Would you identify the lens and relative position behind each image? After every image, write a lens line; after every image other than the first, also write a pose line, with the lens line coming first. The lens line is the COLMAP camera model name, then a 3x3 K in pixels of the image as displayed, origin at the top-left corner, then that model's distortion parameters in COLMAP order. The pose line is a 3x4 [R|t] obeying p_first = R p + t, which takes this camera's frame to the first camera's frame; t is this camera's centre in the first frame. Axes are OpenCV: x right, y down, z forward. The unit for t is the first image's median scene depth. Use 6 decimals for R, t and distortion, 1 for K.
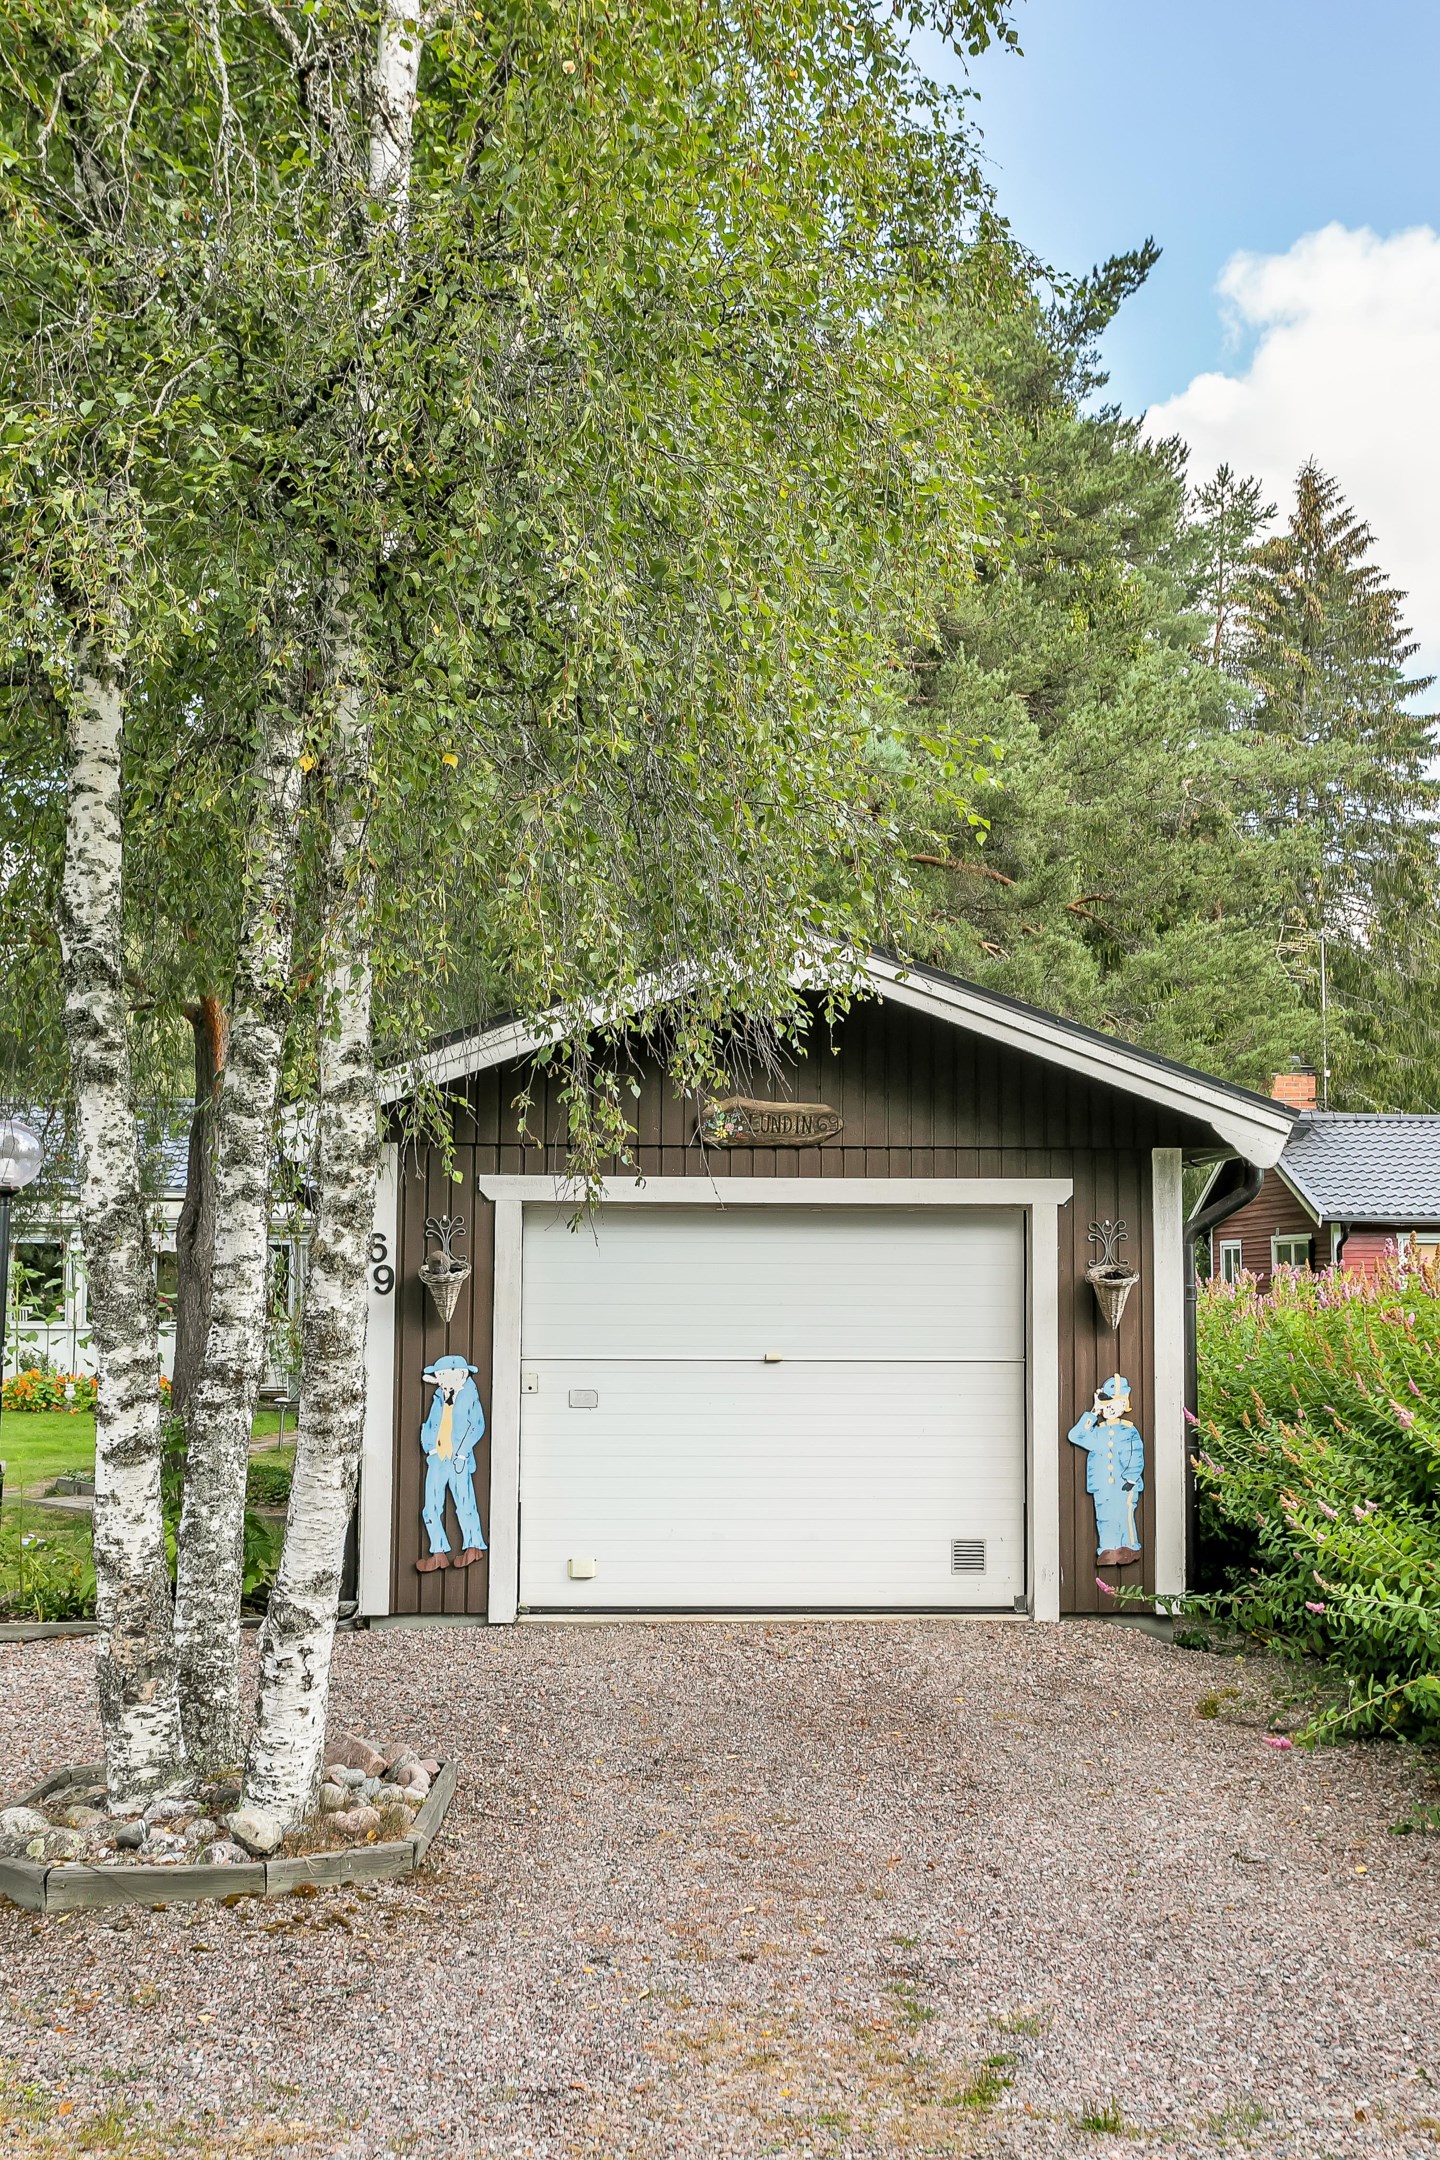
lens RADIAL K [[2439.8, 0, 720.0], [0, 2439.8, 1080.0], [0, 0, 1]] dist [0.018275, -0.003871]
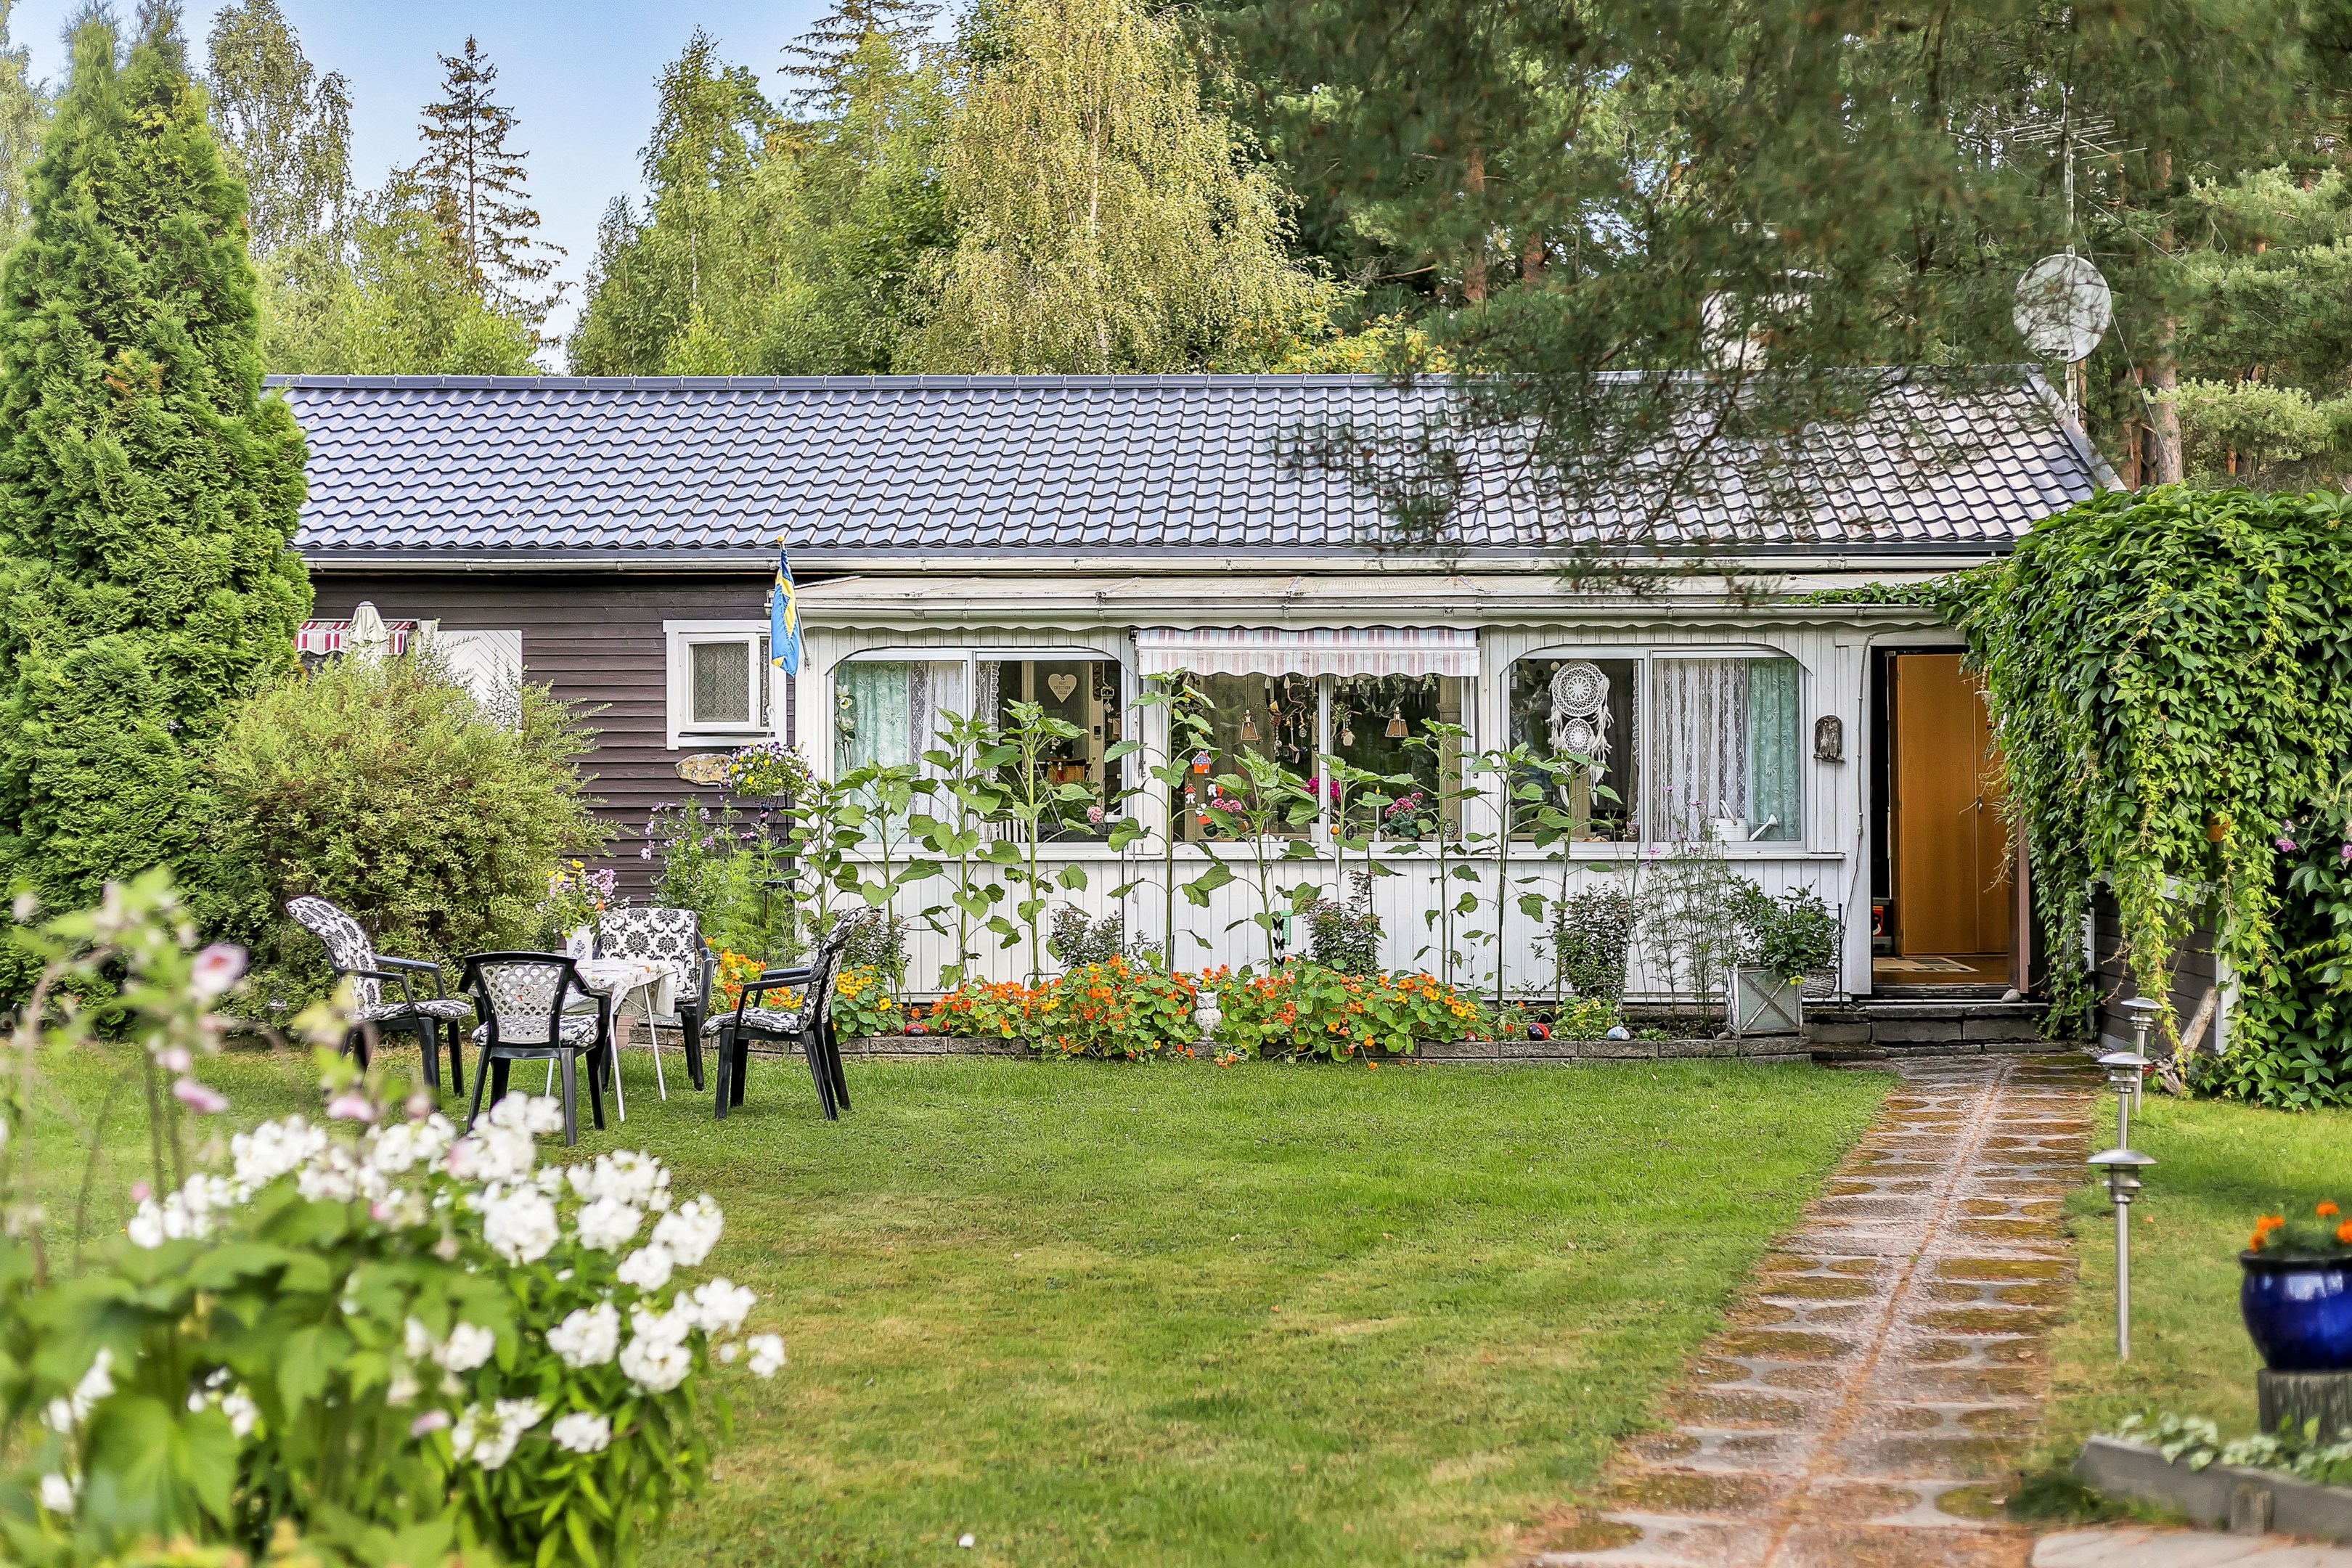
lens RADIAL K [[3440.0, 0, 1254.9], [0, 3440.0, 822.0], [0, 0, 1]] dist [0.007039, -0.002865]
pose [[0.997021, -0.008687, -0.076641, -0.809865], [0.015501, 0.995931, 0.088778, 0.171021], [0.075558, -0.089702, 0.993098, 1.638463]]
